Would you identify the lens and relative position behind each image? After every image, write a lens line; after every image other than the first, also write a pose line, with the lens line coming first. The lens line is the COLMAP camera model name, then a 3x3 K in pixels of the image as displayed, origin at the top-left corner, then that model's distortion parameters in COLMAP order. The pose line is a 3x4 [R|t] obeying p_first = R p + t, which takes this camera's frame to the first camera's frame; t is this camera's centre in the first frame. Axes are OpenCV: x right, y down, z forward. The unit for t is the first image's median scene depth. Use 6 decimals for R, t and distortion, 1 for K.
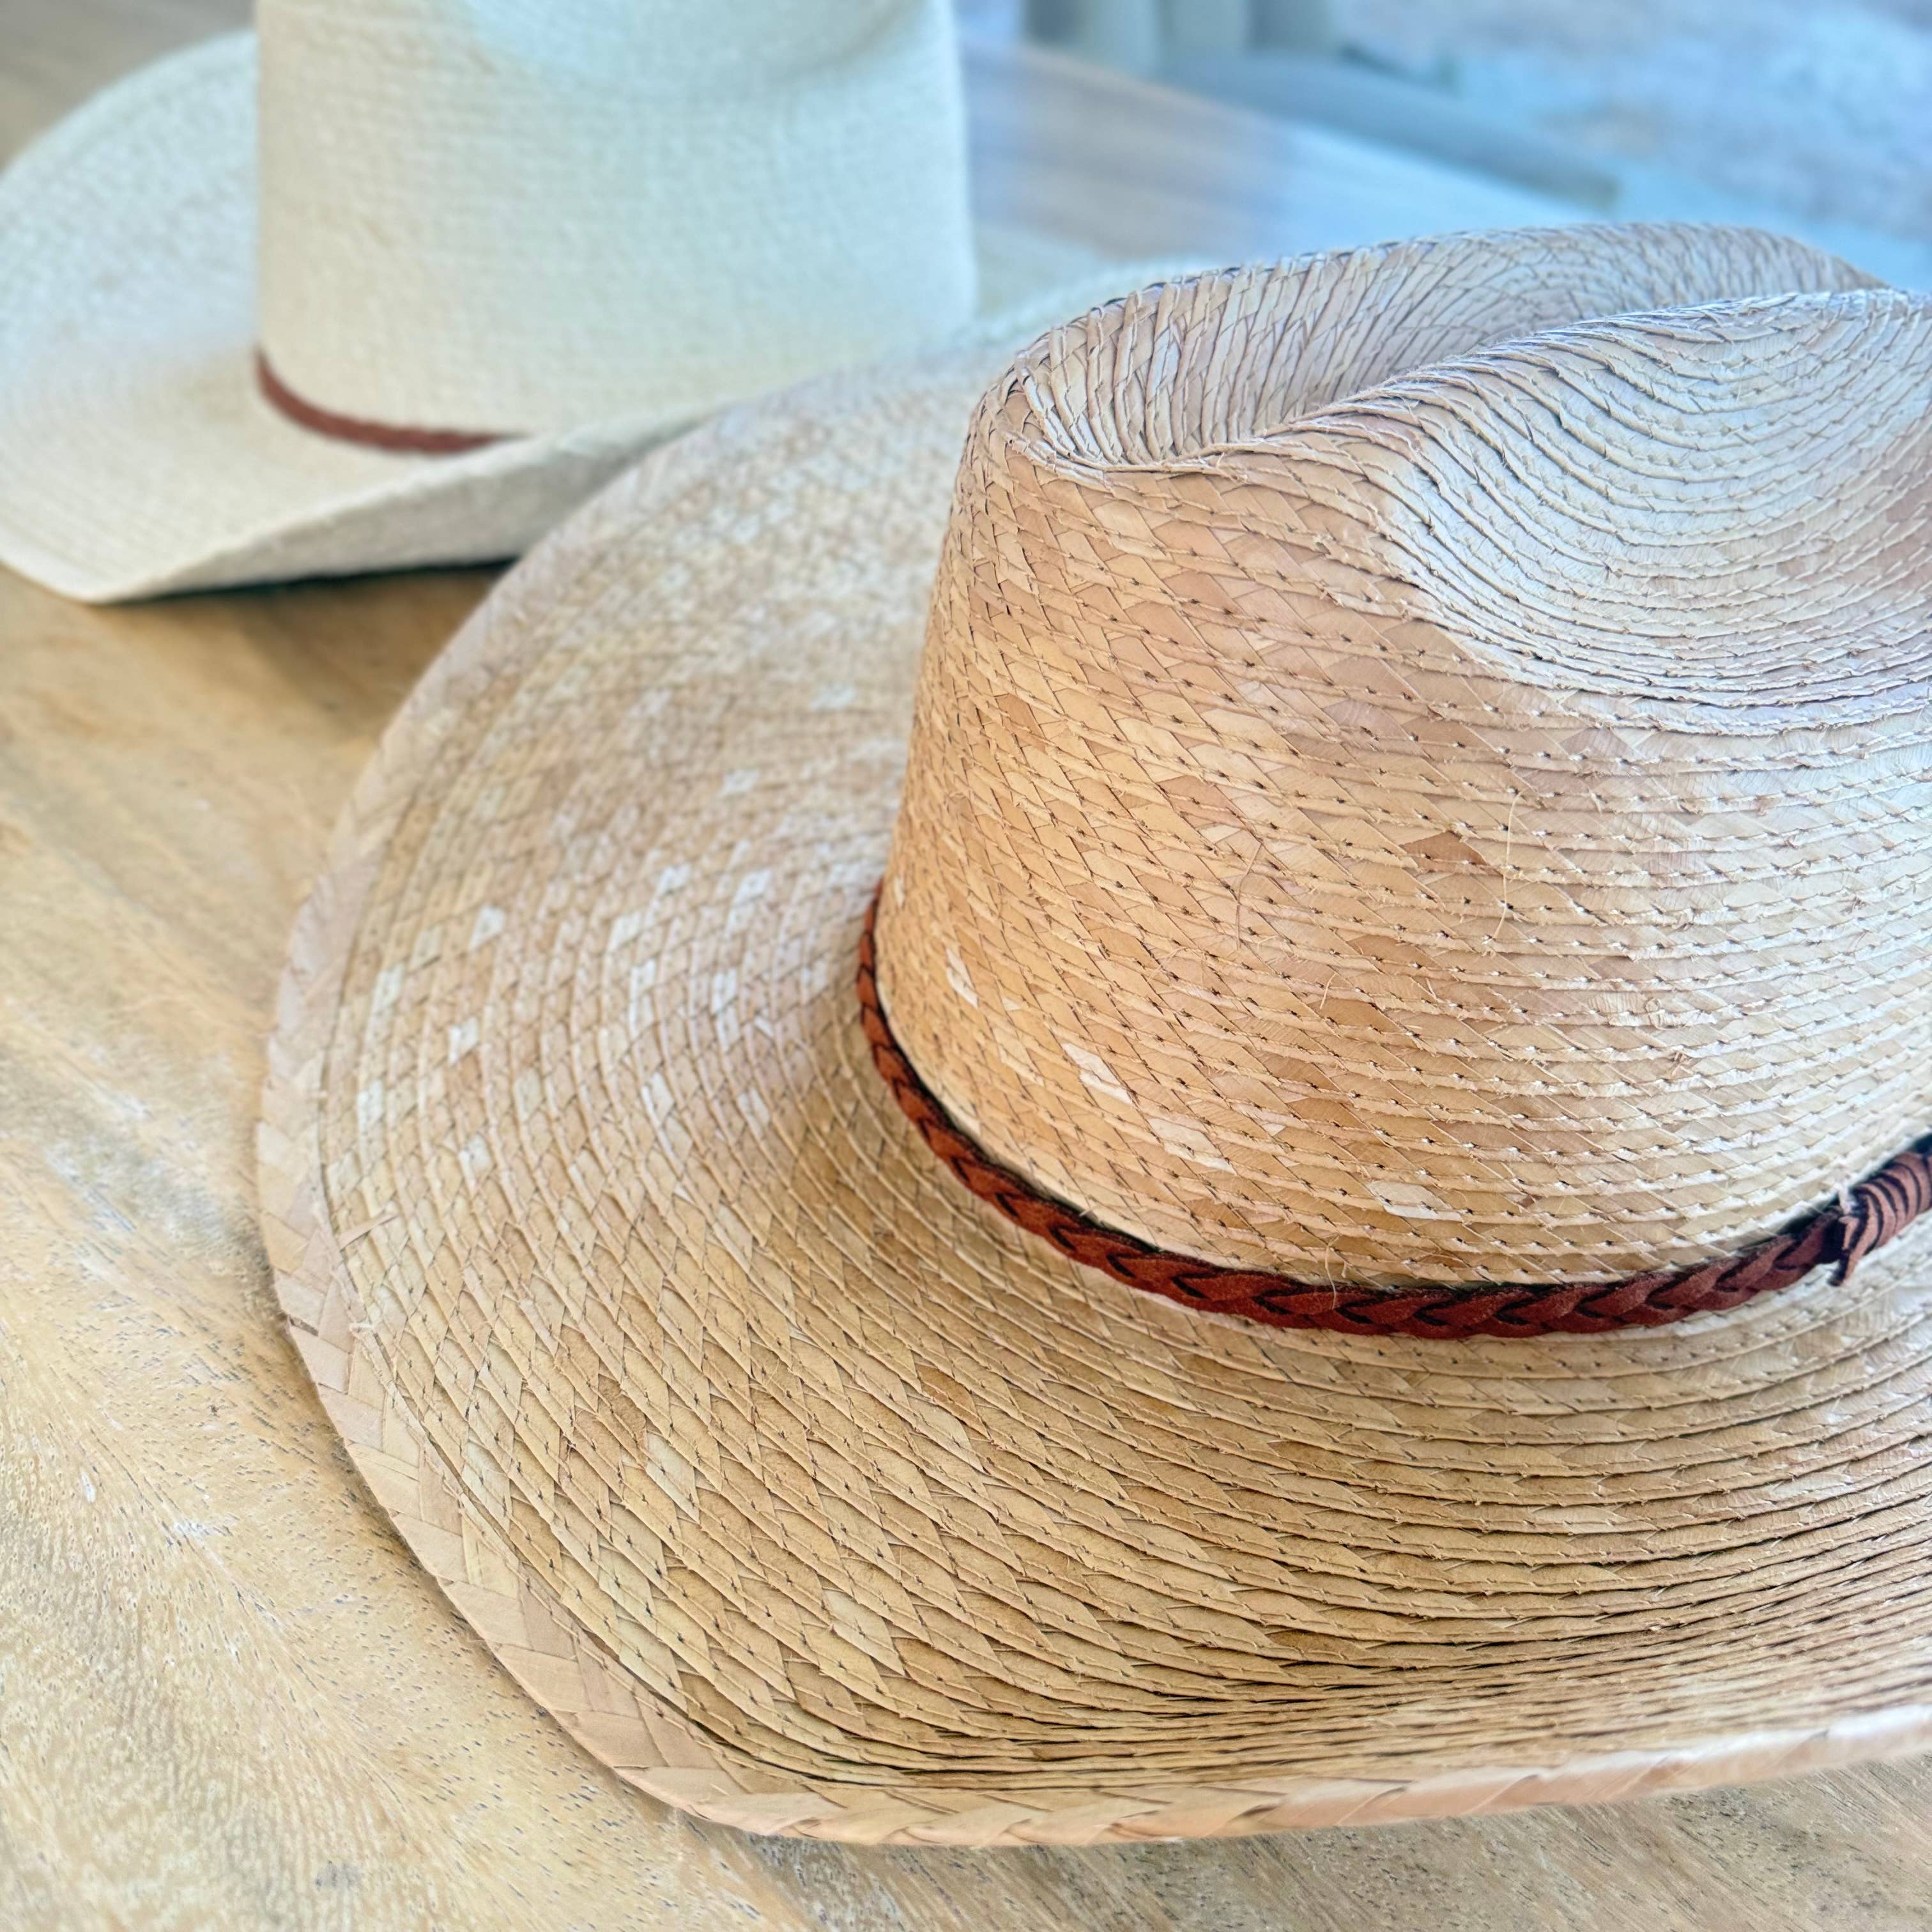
lens RADIAL K [[1923.8, 0, 935.3], [0, 1923.8, 1008.6], [0, 0, 1]] dist [0.157076, -0.542305]
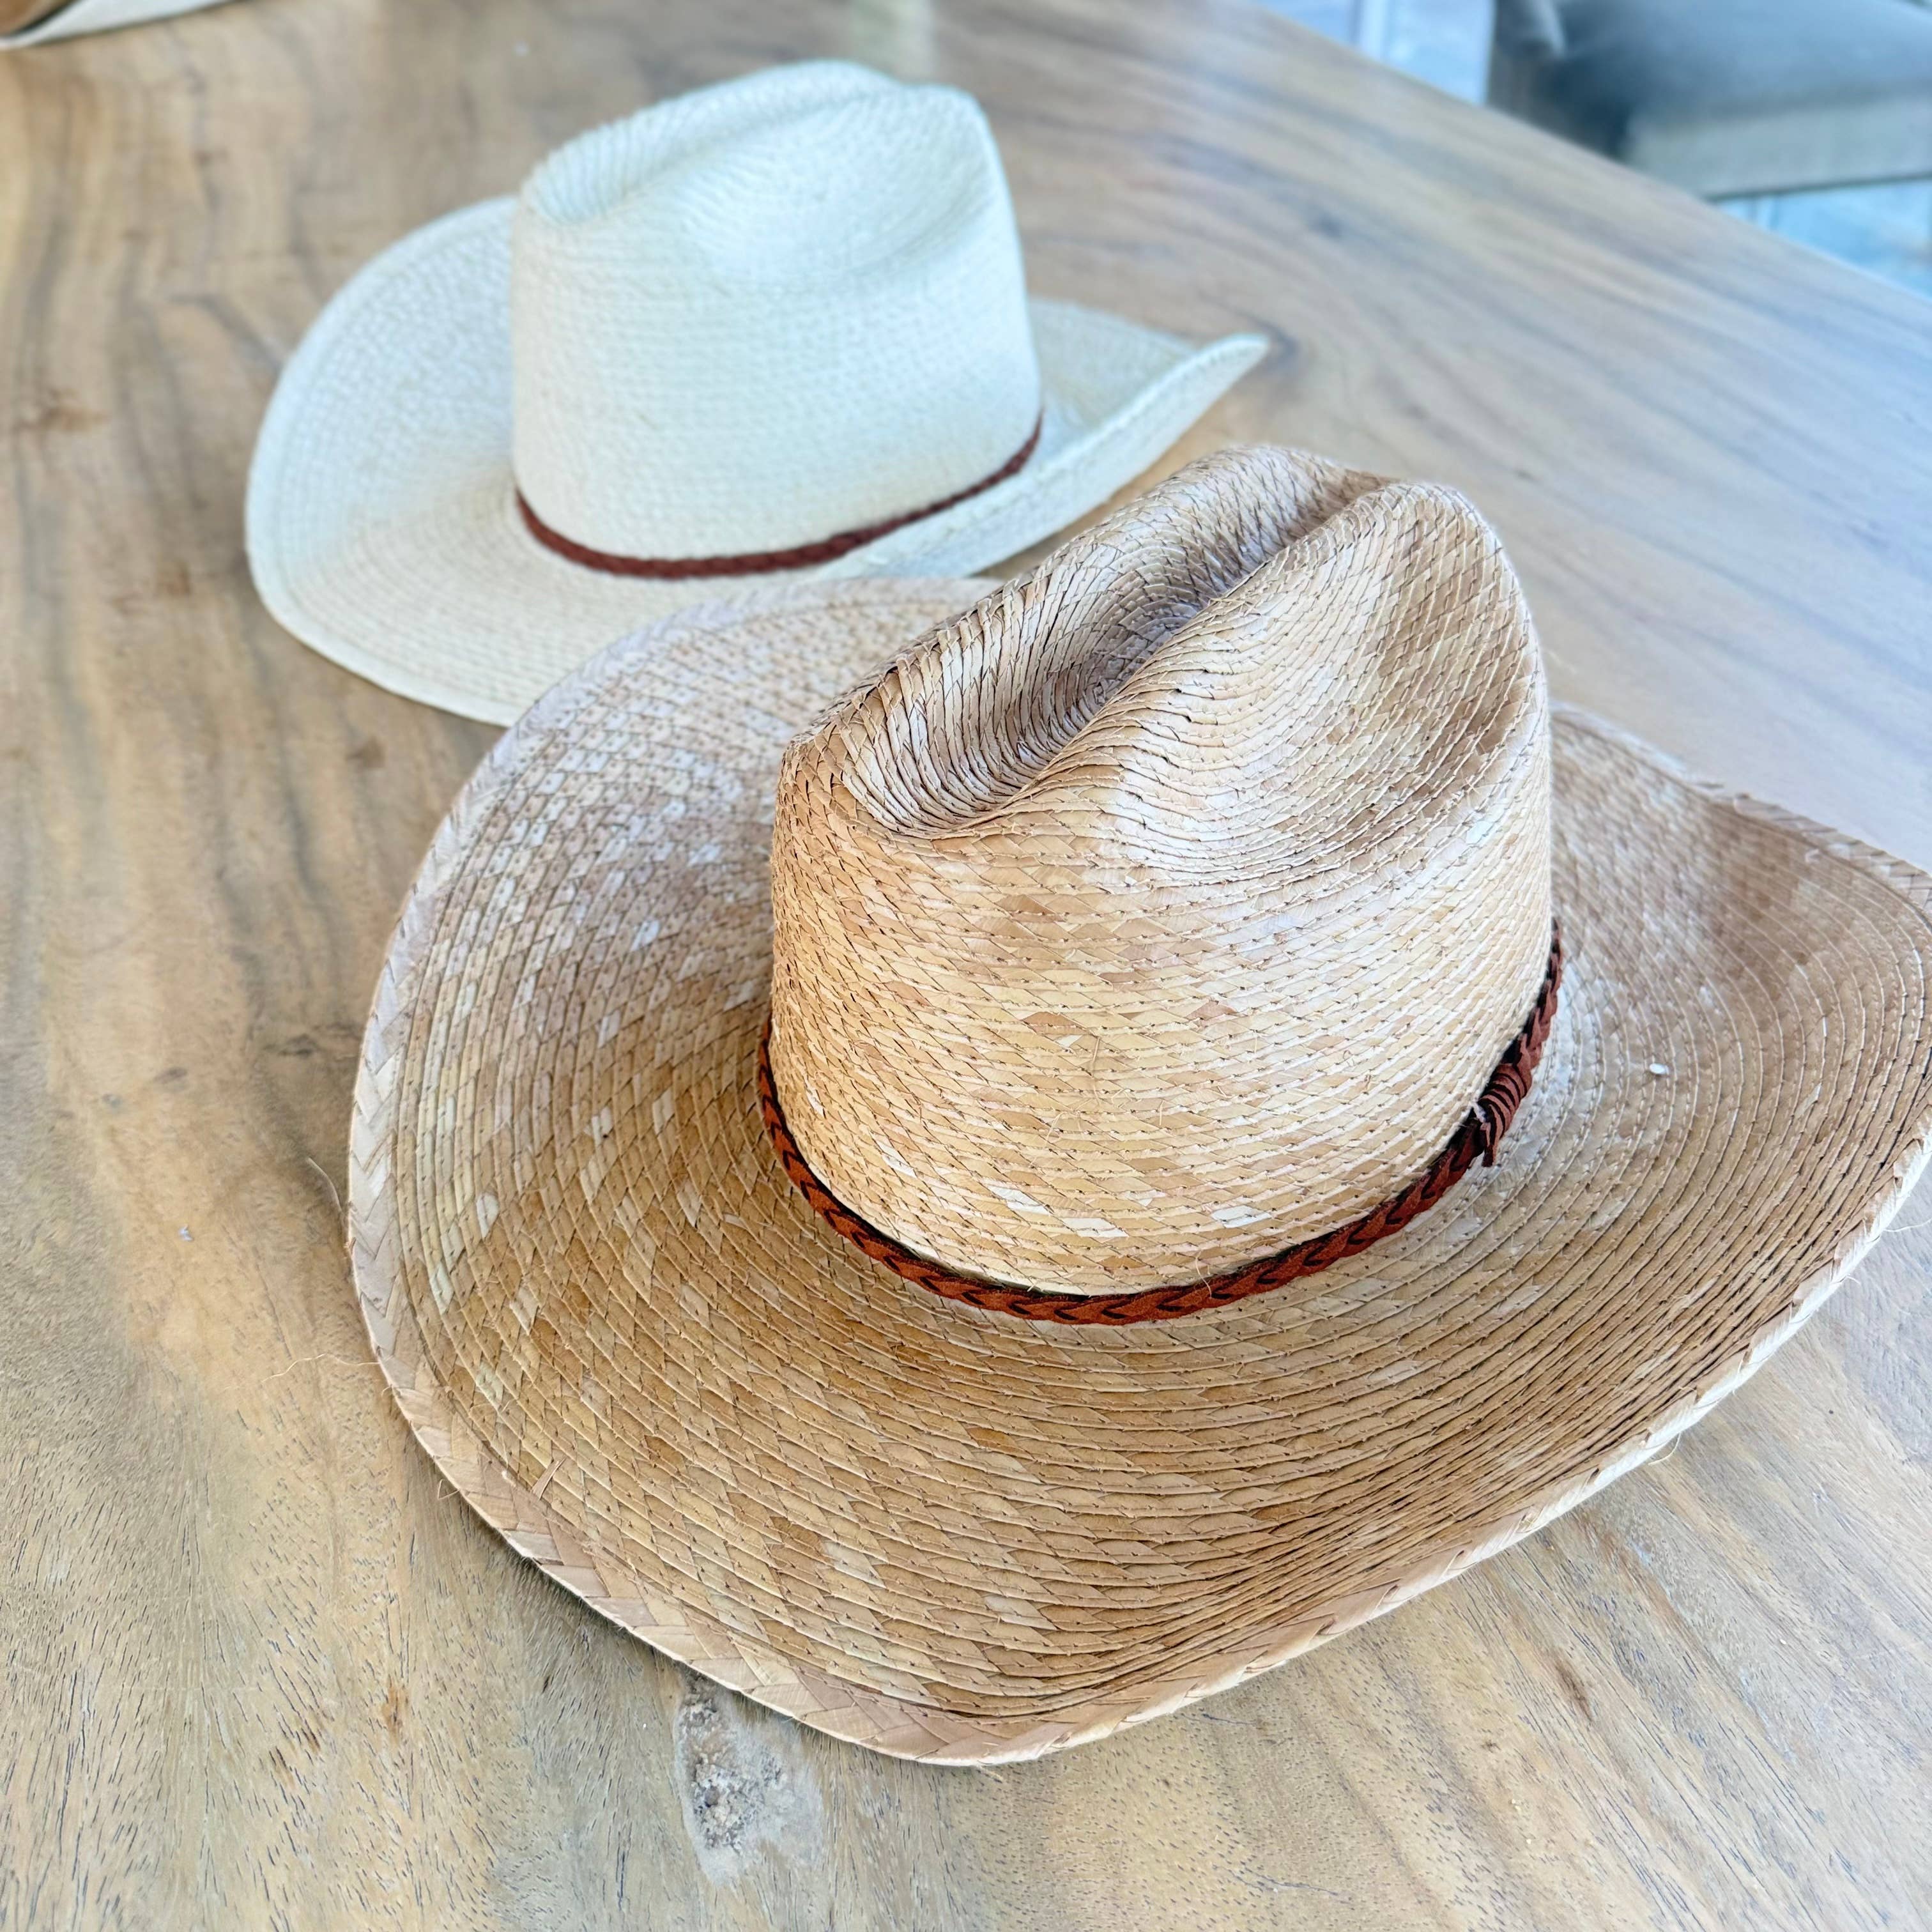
lens RADIAL K [[1981.7, 0, 938.1], [0, 1981.7, 986.9], [0, 0, 1]] dist [0.096669, -0.046758]
pose [[0.922353, -0.312605, 0.227032, -0.273822], [0.299388, 0.949742, 0.091412, -0.286372], [-0.244198, -0.016343, 0.969588, -0.465142]]
